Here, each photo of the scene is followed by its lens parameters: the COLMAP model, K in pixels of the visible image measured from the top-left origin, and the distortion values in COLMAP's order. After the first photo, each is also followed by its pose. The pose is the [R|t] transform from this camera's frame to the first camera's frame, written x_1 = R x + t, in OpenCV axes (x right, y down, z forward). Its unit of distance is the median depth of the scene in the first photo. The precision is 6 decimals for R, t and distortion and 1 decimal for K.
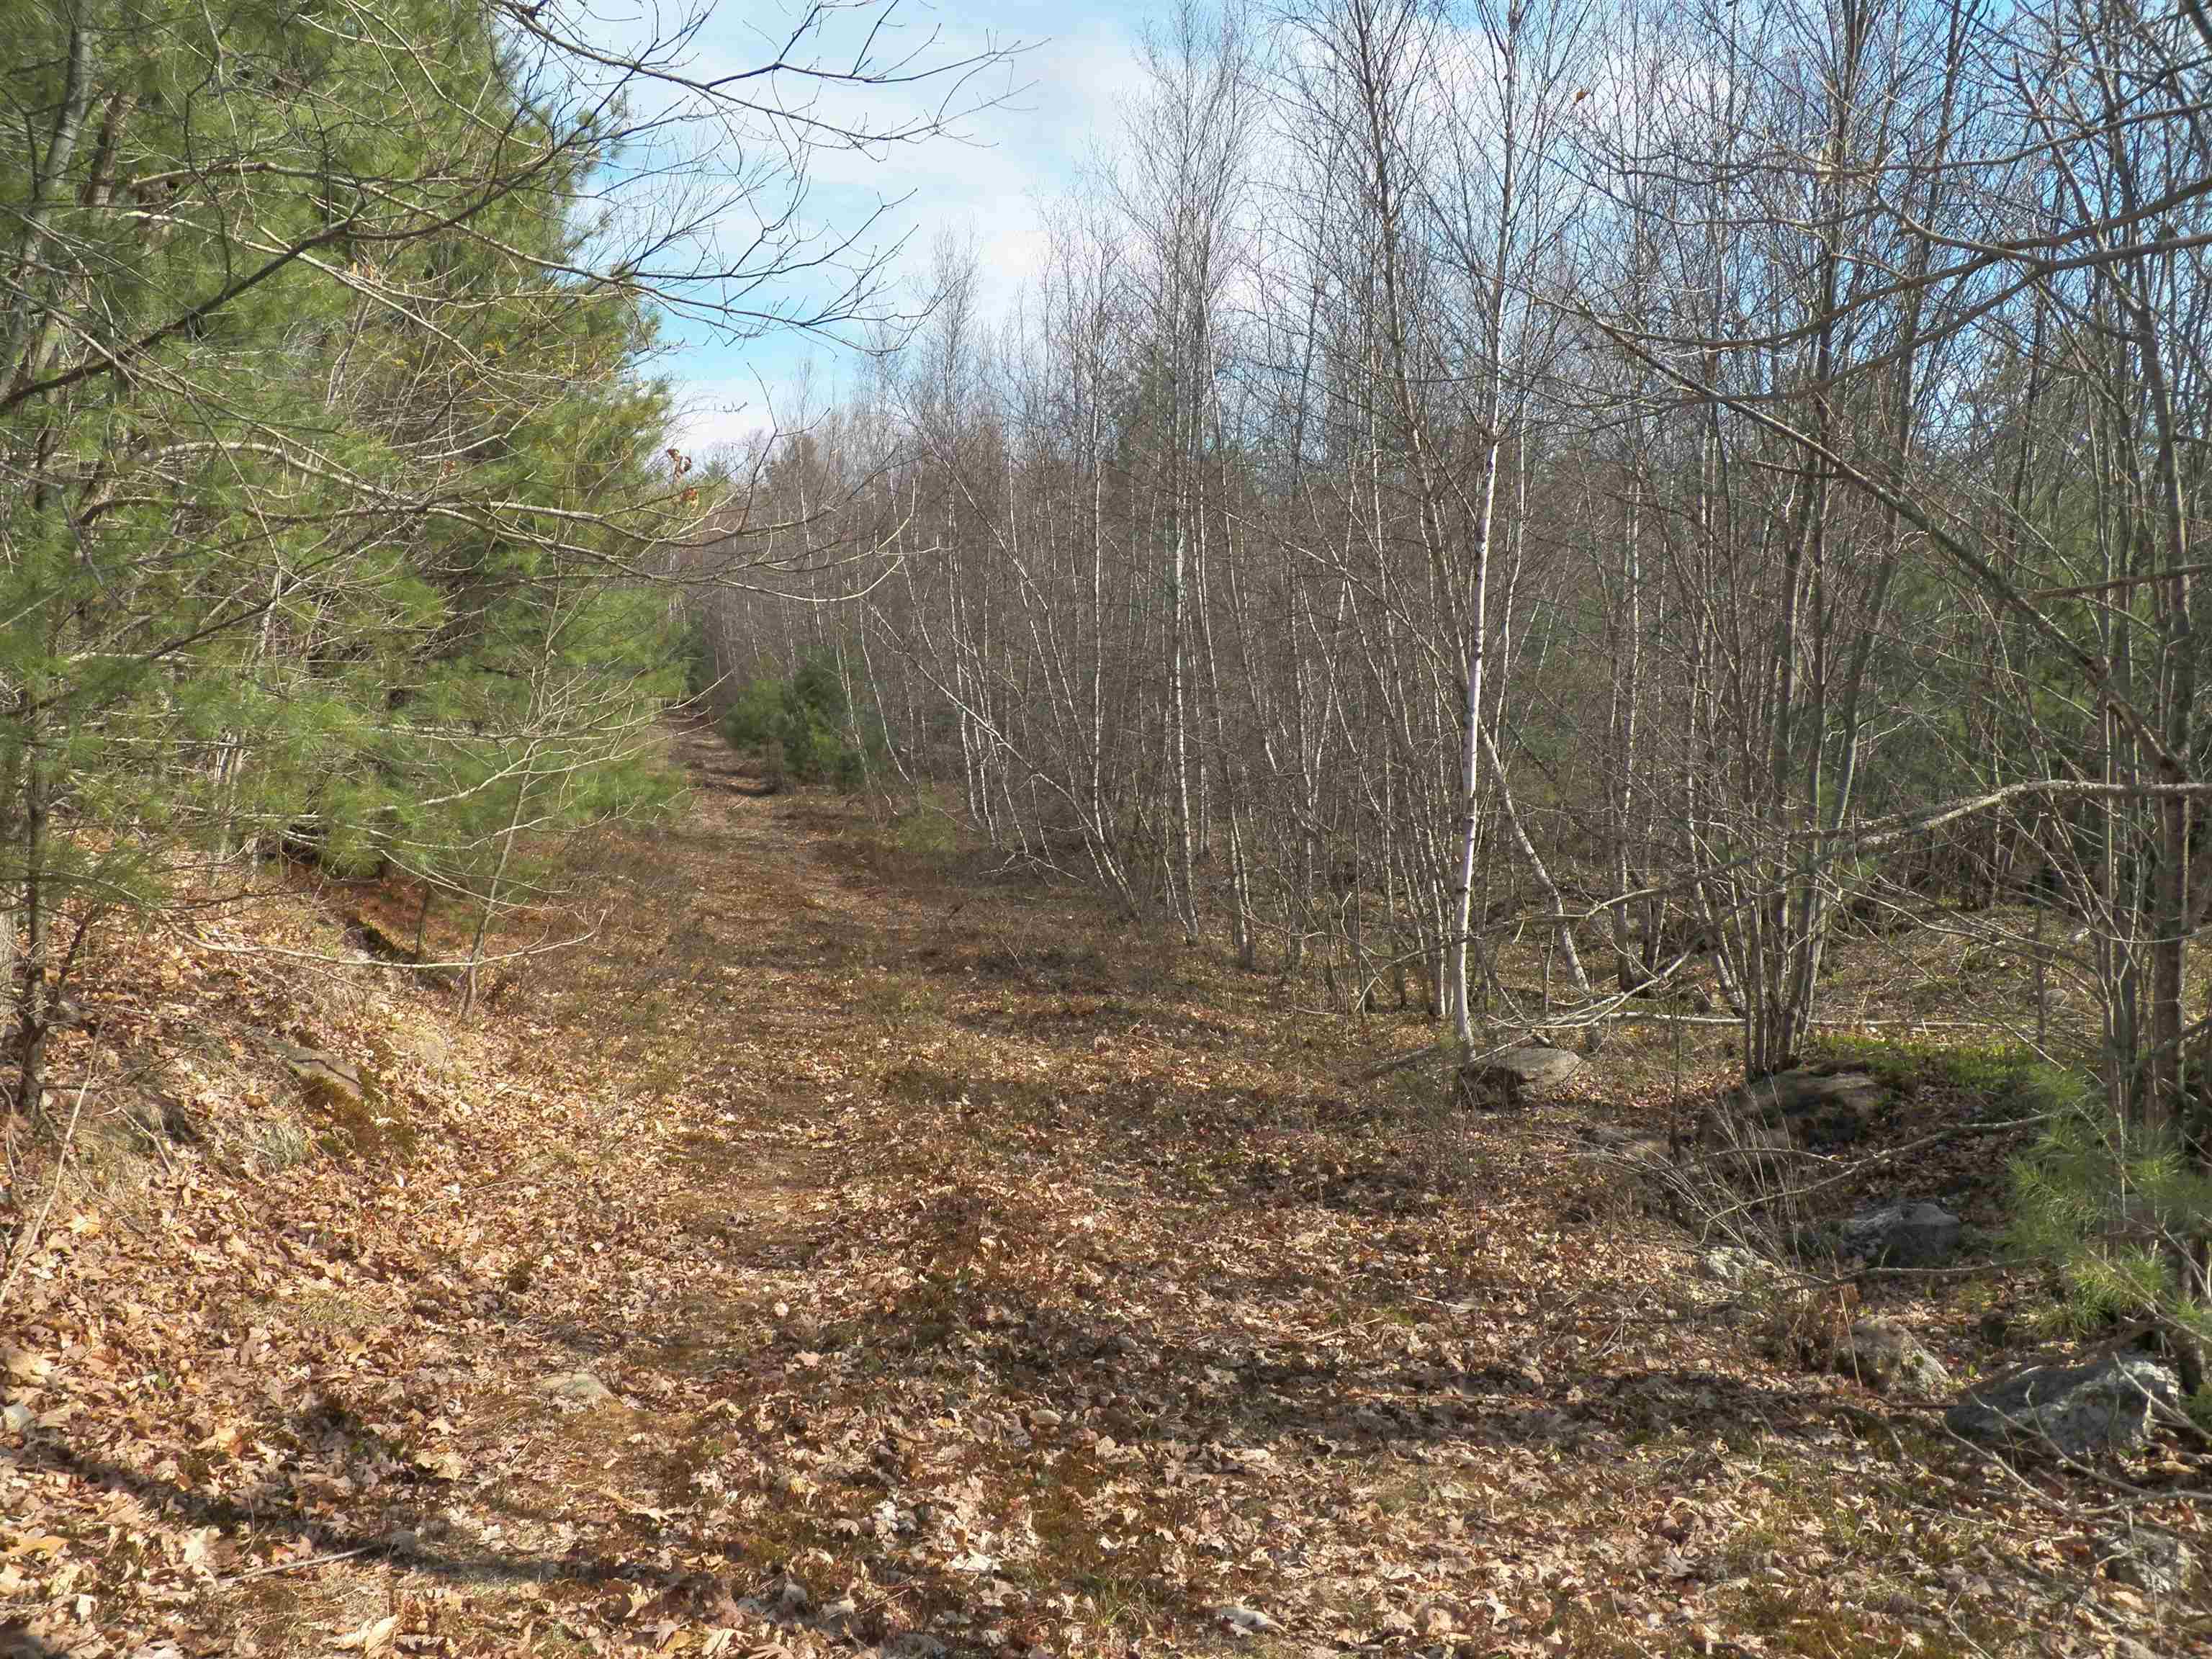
lens RADIAL K [[1811.5, 0, 1106.2], [0, 1811.5, 826.3], [0, 0, 1]] dist [0.003422, 0.001881]
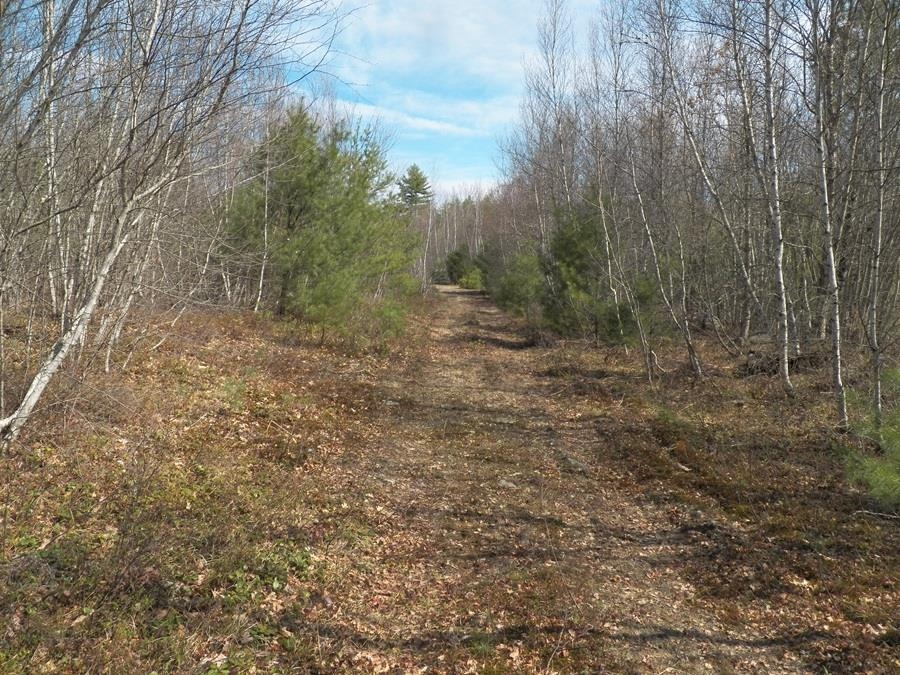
lens RADIAL K [[737.1, 0, 450.0], [0, 737.1, 338.5], [0, 0, 1]] dist [0.003422, 0.001881]
pose [[0.958565, 0.003760, -0.284849, -0.104945], [-0.010169, 0.999727, -0.021026, -0.013124], [0.284693, 0.023052, 0.958342, 0.561049]]
